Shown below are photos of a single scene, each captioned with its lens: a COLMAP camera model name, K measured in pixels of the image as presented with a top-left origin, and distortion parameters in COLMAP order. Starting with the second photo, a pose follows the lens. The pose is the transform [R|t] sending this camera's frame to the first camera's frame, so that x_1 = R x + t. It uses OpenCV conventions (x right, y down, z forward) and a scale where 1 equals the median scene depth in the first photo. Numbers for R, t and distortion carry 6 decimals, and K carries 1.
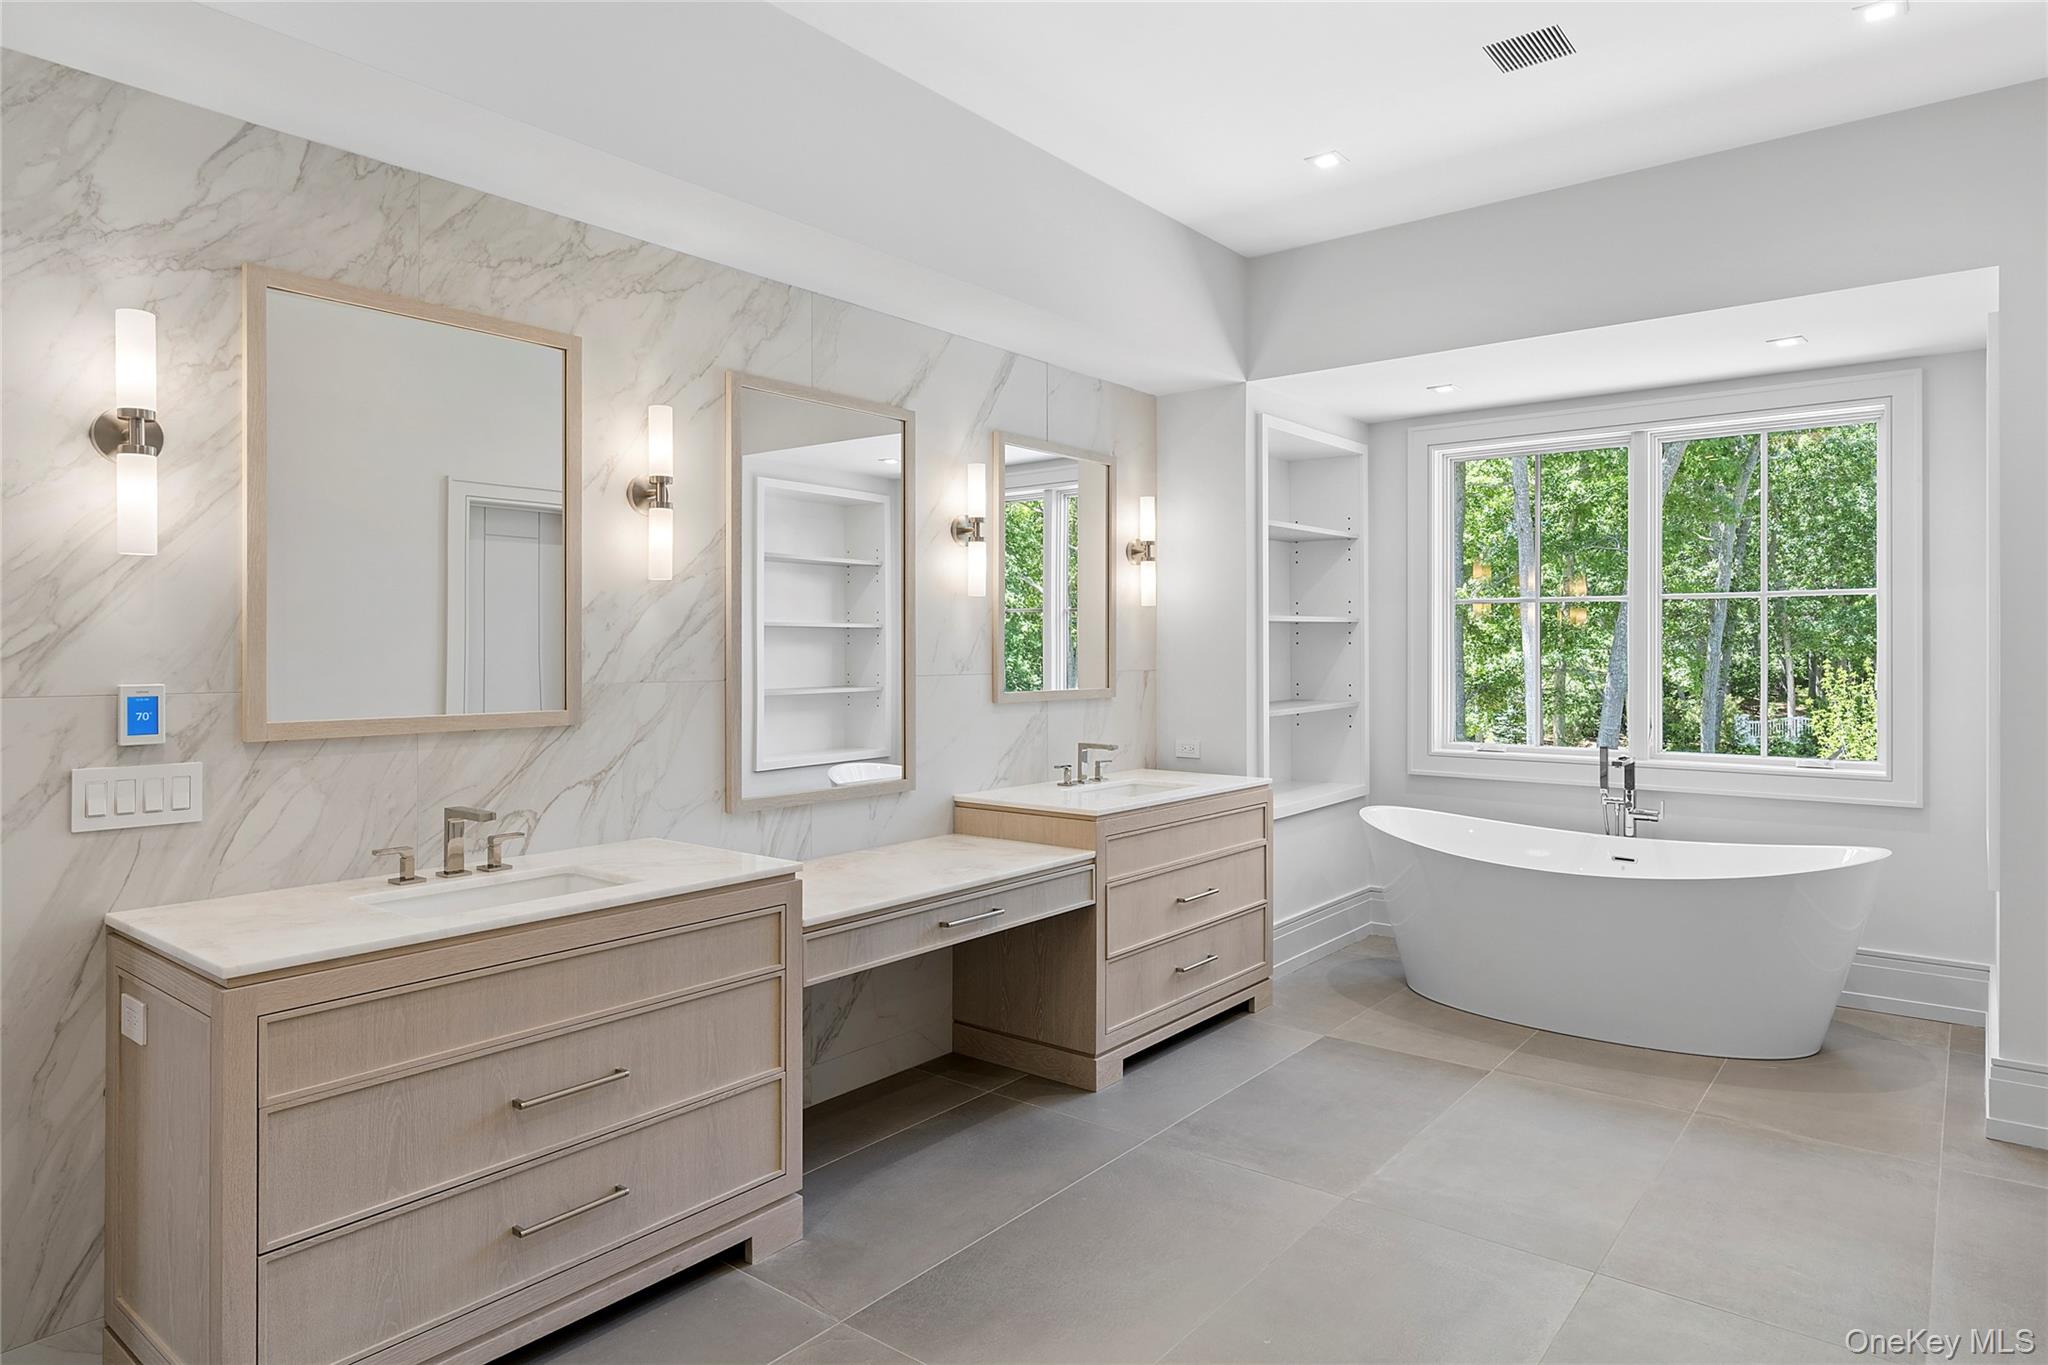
lens RADIAL K [[1210.7, 0, 1025.0], [0, 1210.7, 658.2], [0, 0, 1]] dist [0.002826, 0.000345]
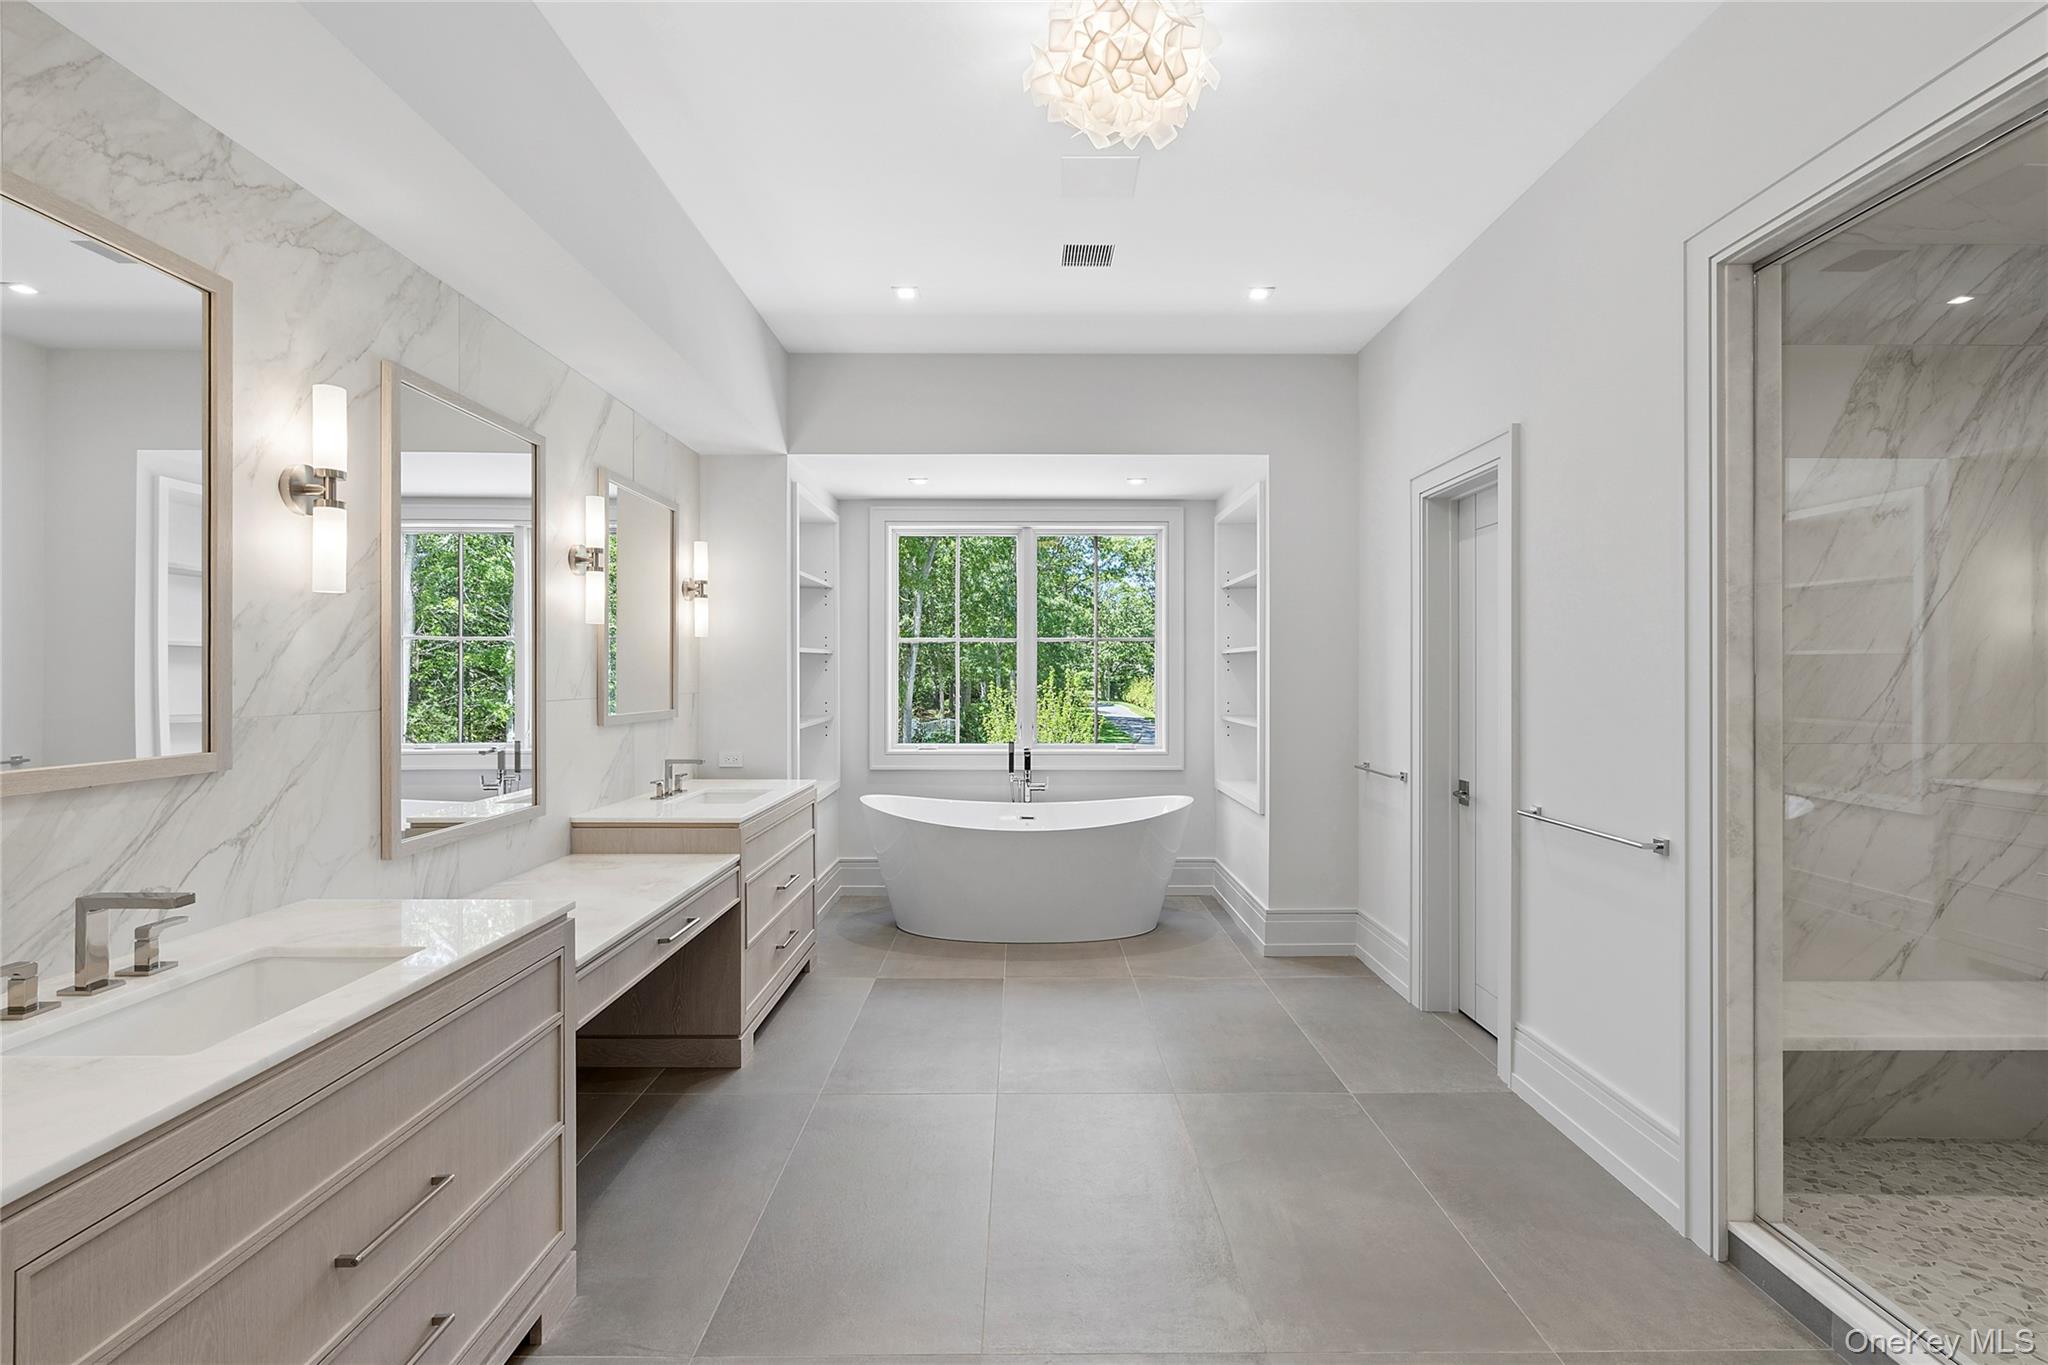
lens RADIAL K [[926.2, 0, 1024.0], [0, 926.2, 682.5], [0, 0, 1]] dist [-0.001854, 0.001199]
pose [[0.782240, -0.004617, 0.622960, -0.267543], [0.003651, 0.999989, 0.002827, -0.001723], [-0.622967, 0.000063, 0.782248, 0.159825]]
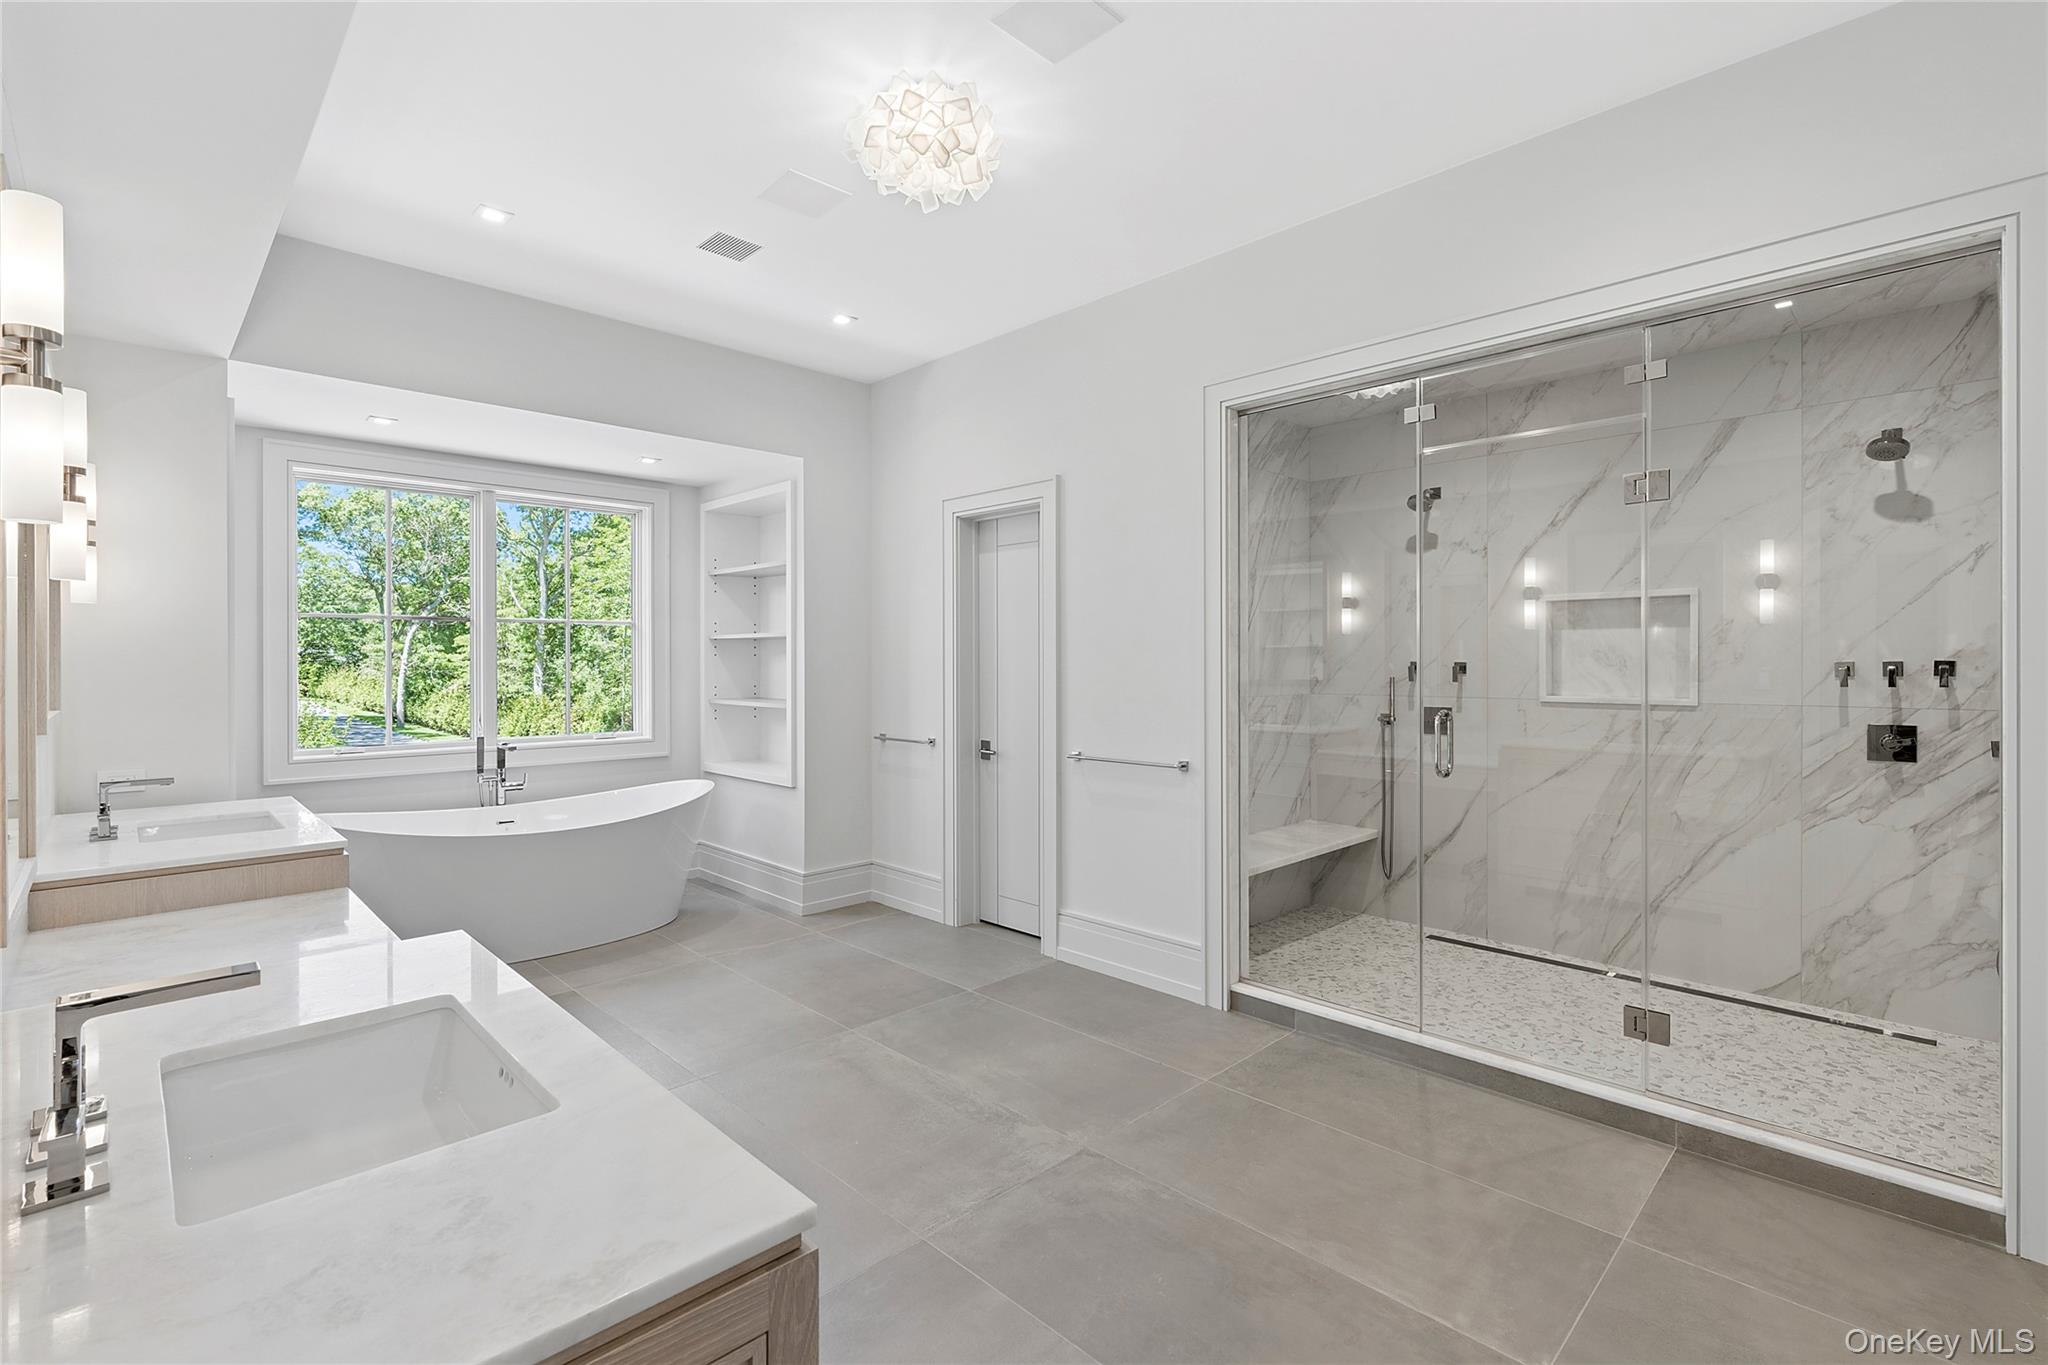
lens RADIAL K [[929.9, 0, 1019.0], [0, 929.9, 675.4], [0, 0, 1]] dist [-0.002044, 0.000217]
pose [[0.125917, -0.014588, 0.991934, -0.538842], [0.009403, 0.999865, 0.013511, 0.001285], [-0.991996, 0.007626, 0.126037, 0.426021]]
